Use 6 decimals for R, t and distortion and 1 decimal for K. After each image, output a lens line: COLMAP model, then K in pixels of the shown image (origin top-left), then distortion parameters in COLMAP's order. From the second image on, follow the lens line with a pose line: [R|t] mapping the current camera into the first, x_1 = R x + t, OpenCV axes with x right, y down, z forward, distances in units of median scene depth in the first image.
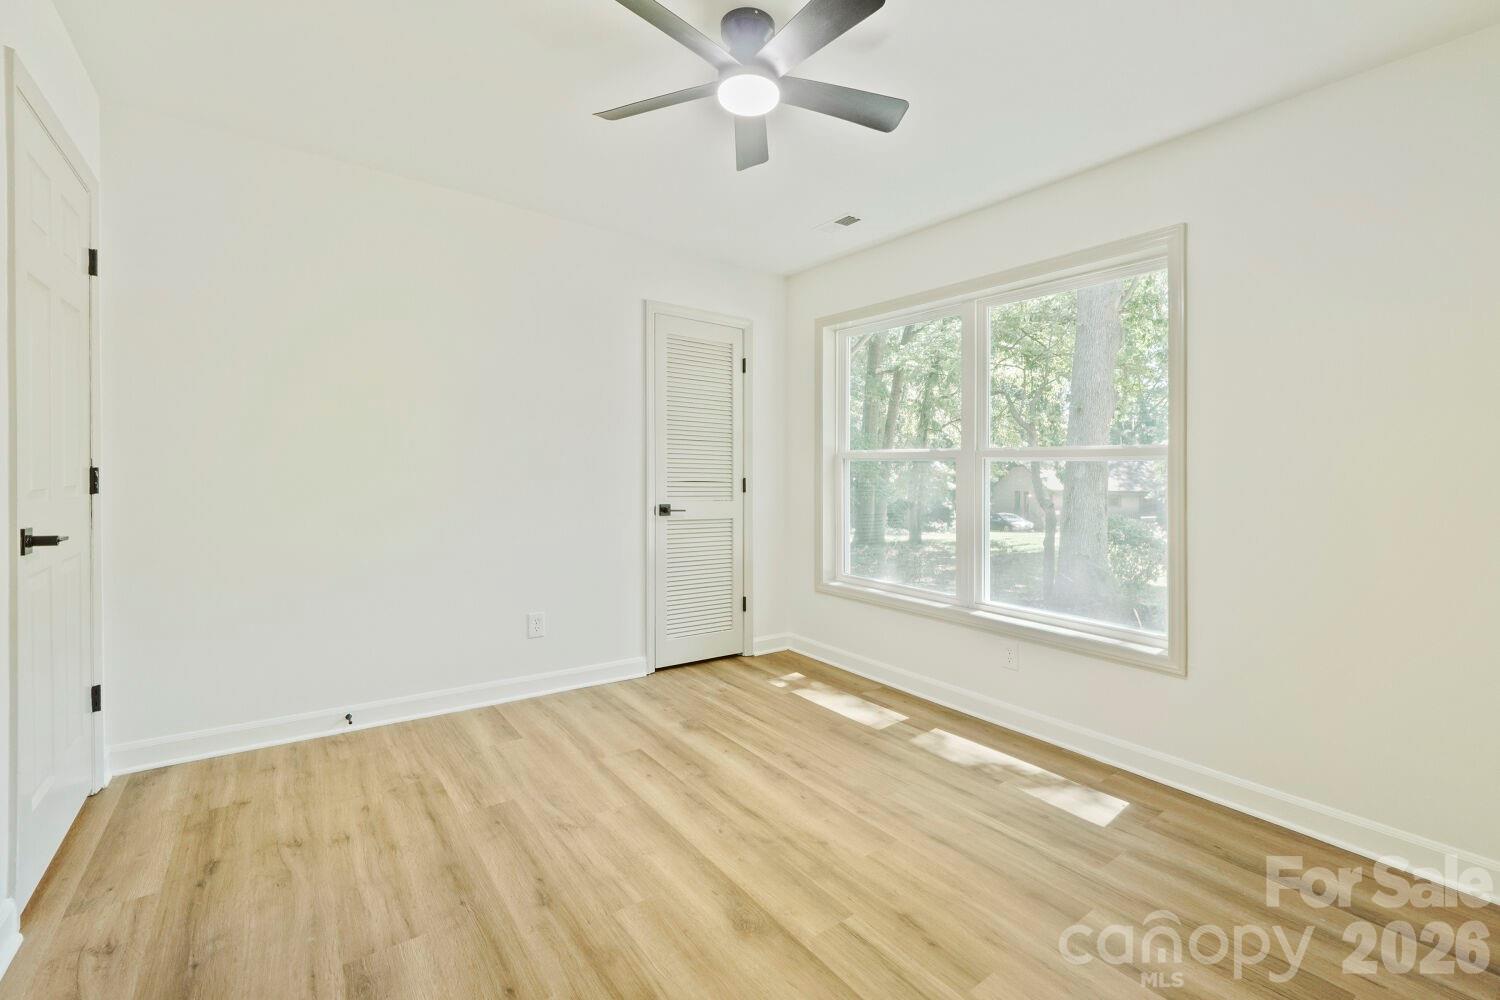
lens RADIAL K [[629.7, 0, 749.8], [0, 629.7, 492.1], [0, 0, 1]] dist [-0.001252, 0.000661]
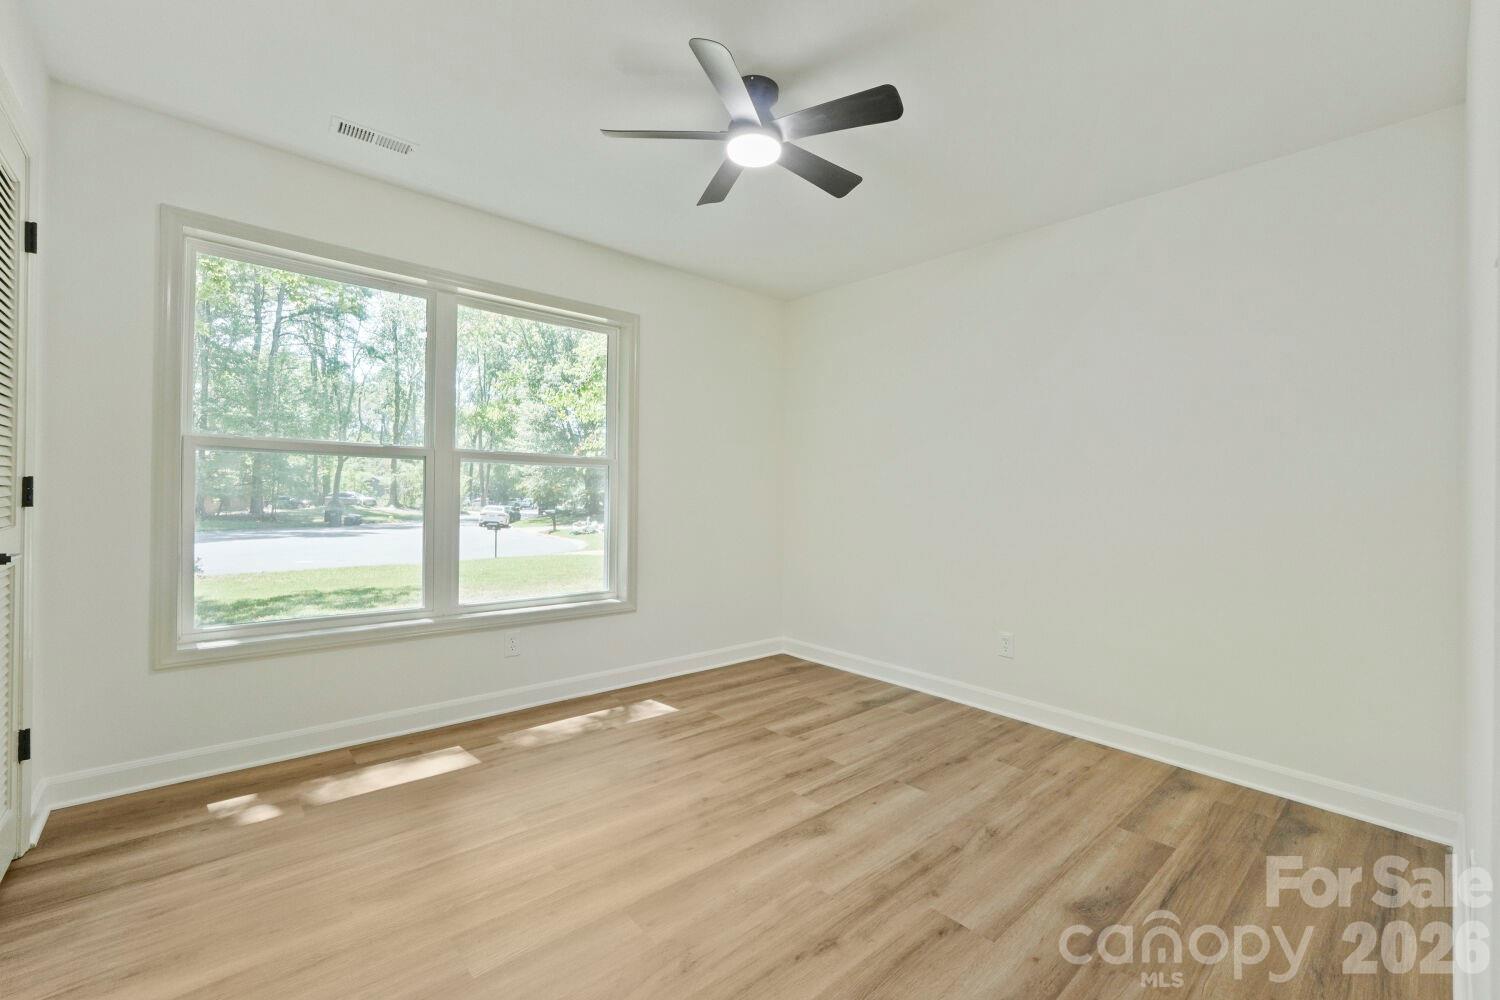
lens RADIAL K [[629.7, 0, 749.8], [0, 629.7, 492.1], [0, 0, 1]] dist [-0.001252, 0.000661]
pose [[-0.076881, -0.021337, 0.996812, -1.063007], [0.001988, 0.999766, 0.021554, -0.043199], [-0.997038, 0.003639, -0.076821, 1.015453]]
